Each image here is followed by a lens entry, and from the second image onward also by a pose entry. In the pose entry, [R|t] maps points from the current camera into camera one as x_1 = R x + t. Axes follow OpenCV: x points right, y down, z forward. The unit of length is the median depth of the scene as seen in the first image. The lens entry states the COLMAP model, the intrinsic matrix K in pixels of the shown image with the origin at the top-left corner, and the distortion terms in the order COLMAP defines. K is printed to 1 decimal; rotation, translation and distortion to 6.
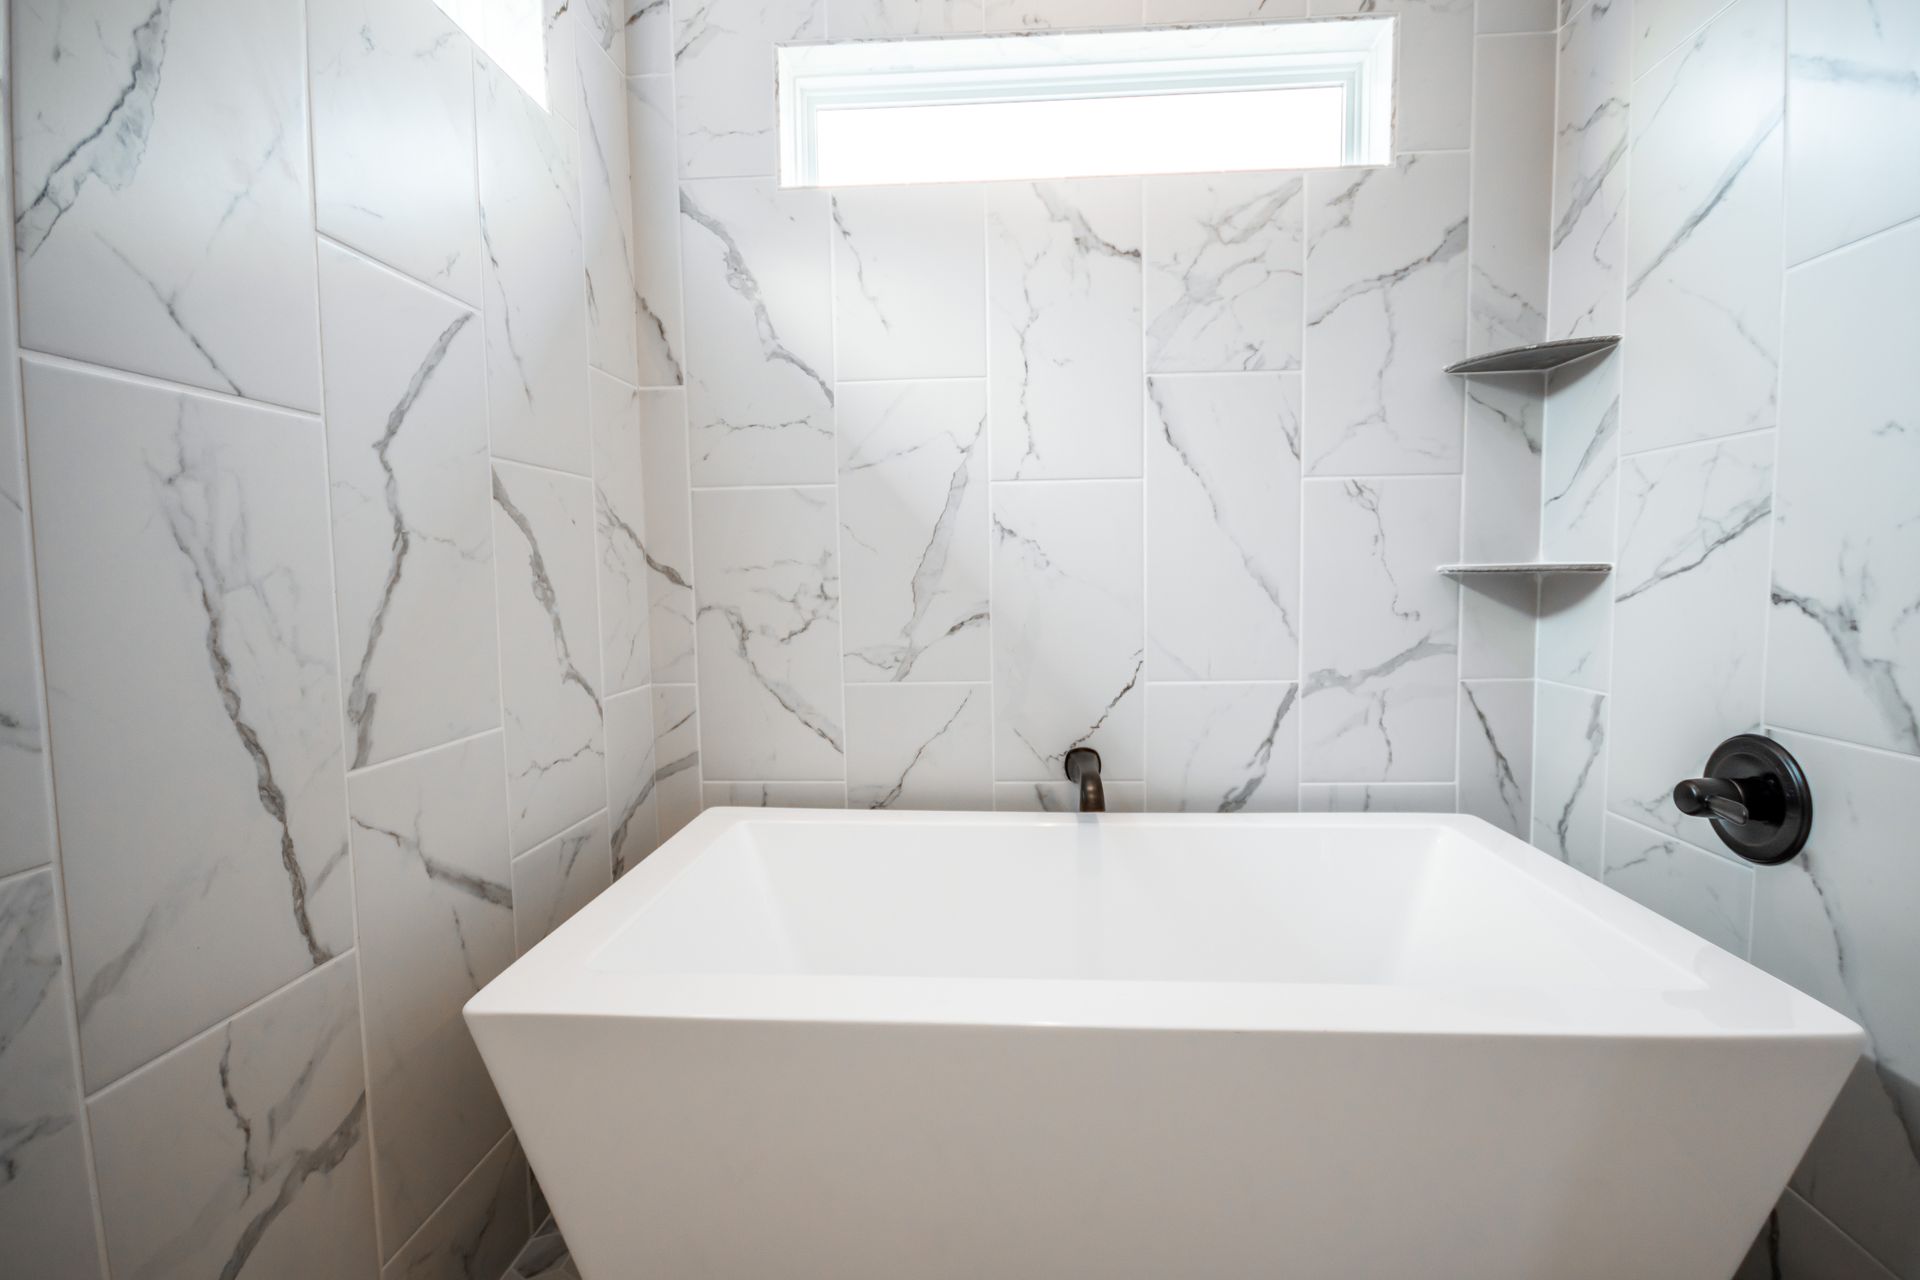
lens RADIAL K [[862.8, 0, 961.1], [0, 862.8, 634.1], [0, 0, 1]] dist [0.011421, -0.013088]
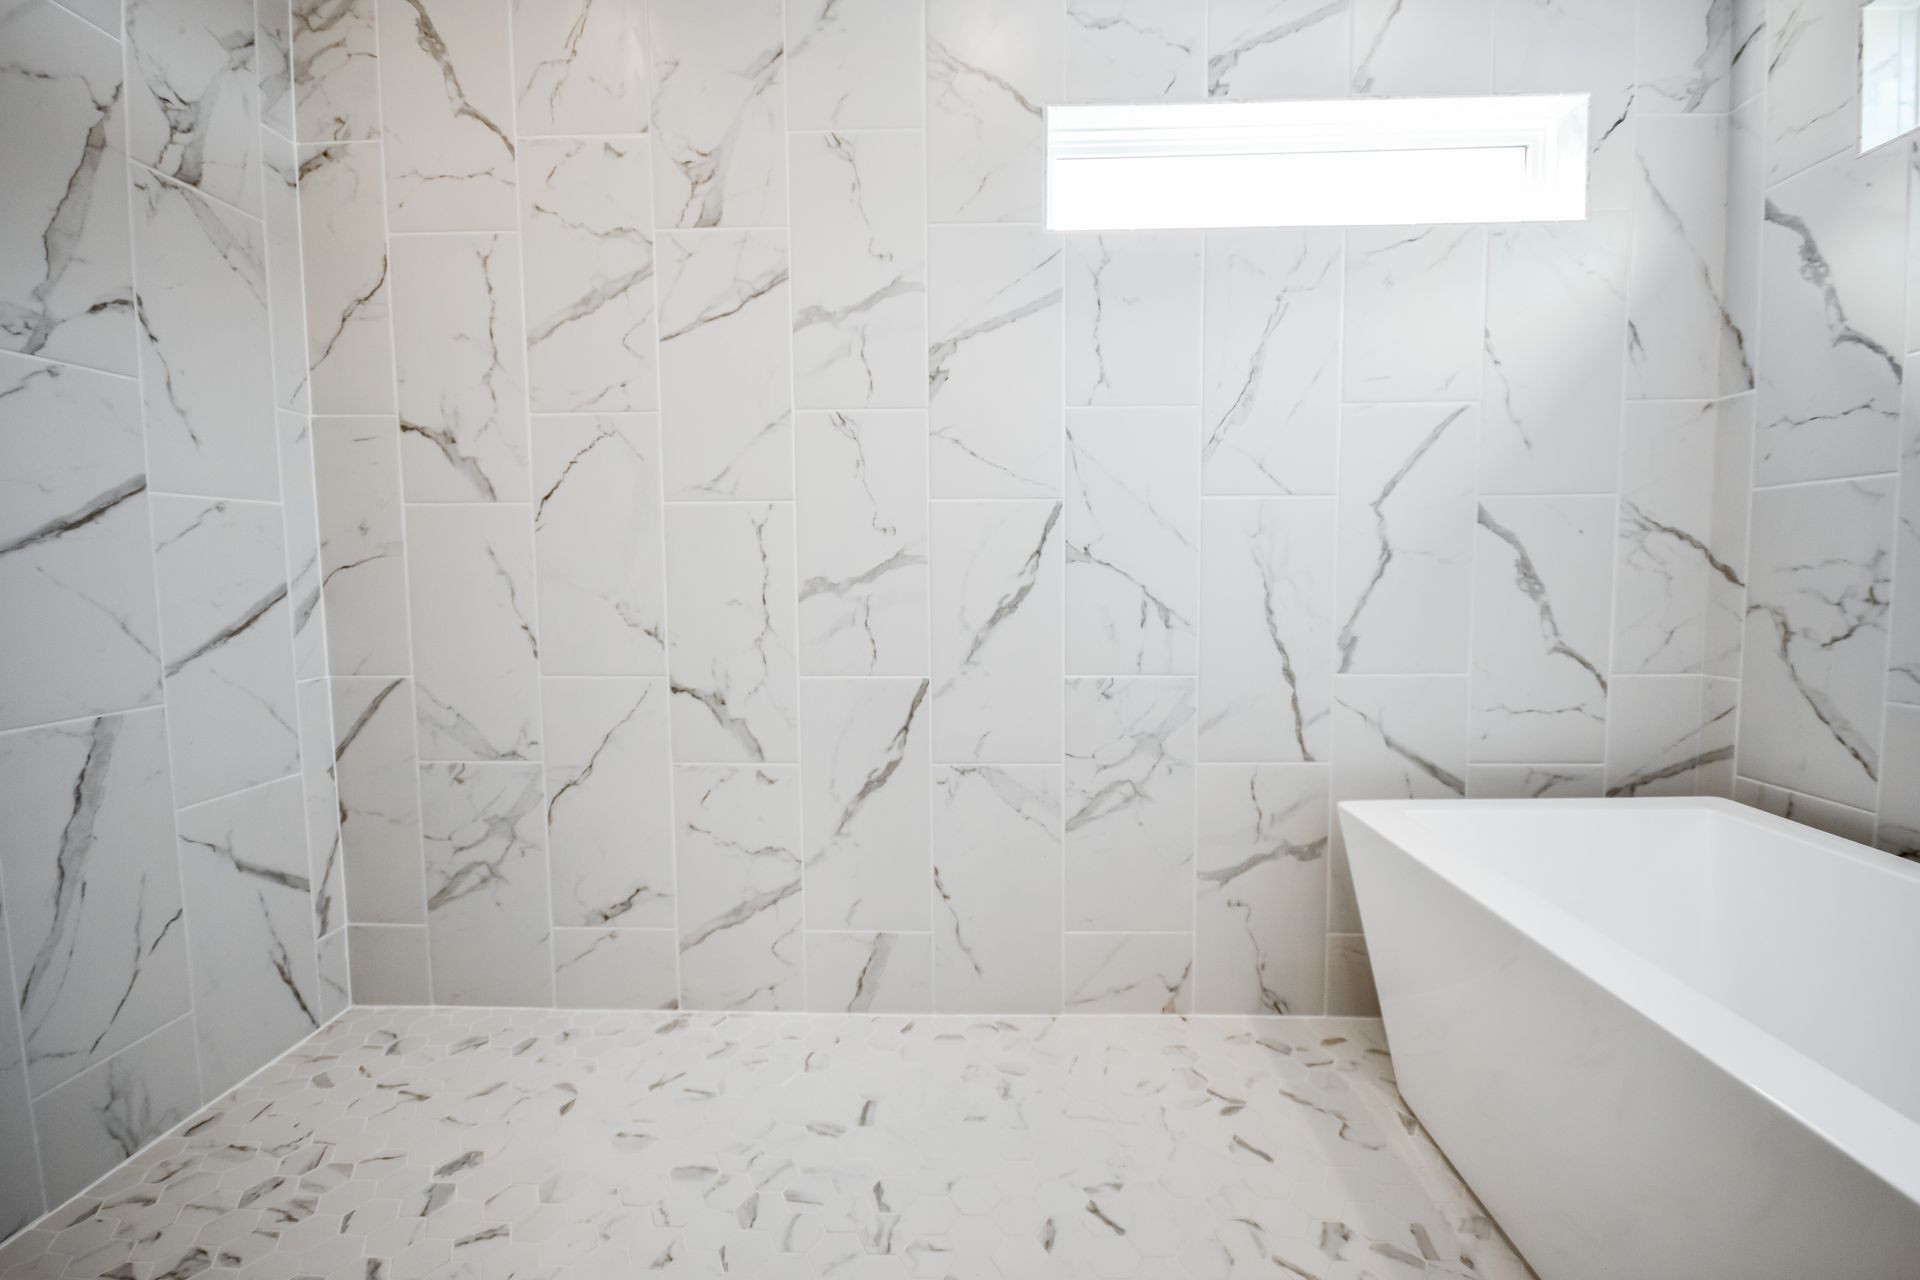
lens RADIAL K [[834.2, 0, 962.1], [0, 834.2, 635.4], [0, 0, 1]] dist [0.010501, -0.010227]
pose [[0.036647, 0.089696, -0.995295, 0.689157], [-0.064612, 0.994093, 0.087208, -0.023366], [0.997237, 0.061112, 0.042226, 0.038888]]
